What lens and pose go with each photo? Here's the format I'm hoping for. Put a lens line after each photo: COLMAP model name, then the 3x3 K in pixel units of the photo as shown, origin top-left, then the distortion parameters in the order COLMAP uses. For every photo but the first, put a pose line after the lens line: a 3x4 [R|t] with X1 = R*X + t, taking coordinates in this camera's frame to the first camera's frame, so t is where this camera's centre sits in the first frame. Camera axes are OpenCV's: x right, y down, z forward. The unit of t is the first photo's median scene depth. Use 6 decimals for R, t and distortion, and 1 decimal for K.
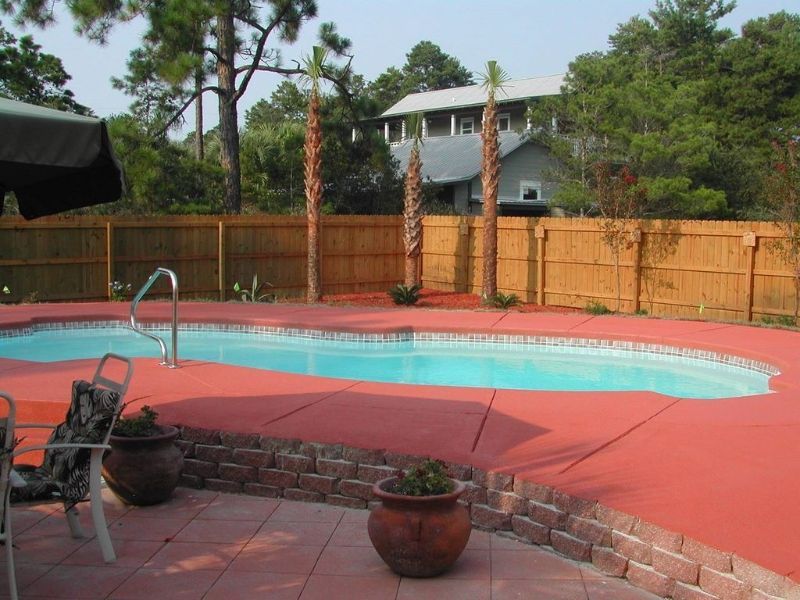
lens RADIAL K [[937.9, 0, 400.0], [0, 937.9, 300.0], [0, 0, 1]] dist [-0.164010, 0.165326]
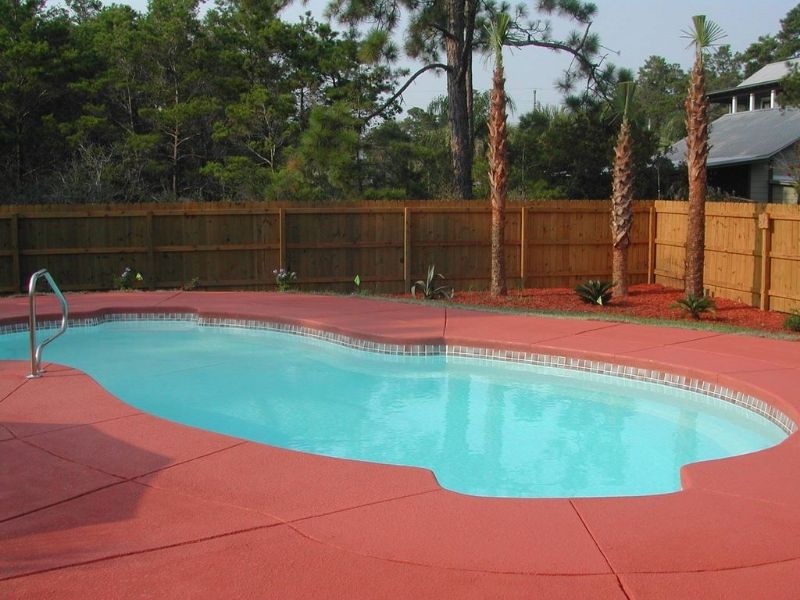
lens RADIAL K [[937.9, 0, 400.0], [0, 937.9, 300.0], [0, 0, 1]] dist [-0.164010, 0.165326]
pose [[0.911225, 0.038563, -0.410100, 0.191198], [-0.029700, 0.999168, 0.027962, -0.016717], [0.410837, -0.013299, 0.911612, 0.131578]]
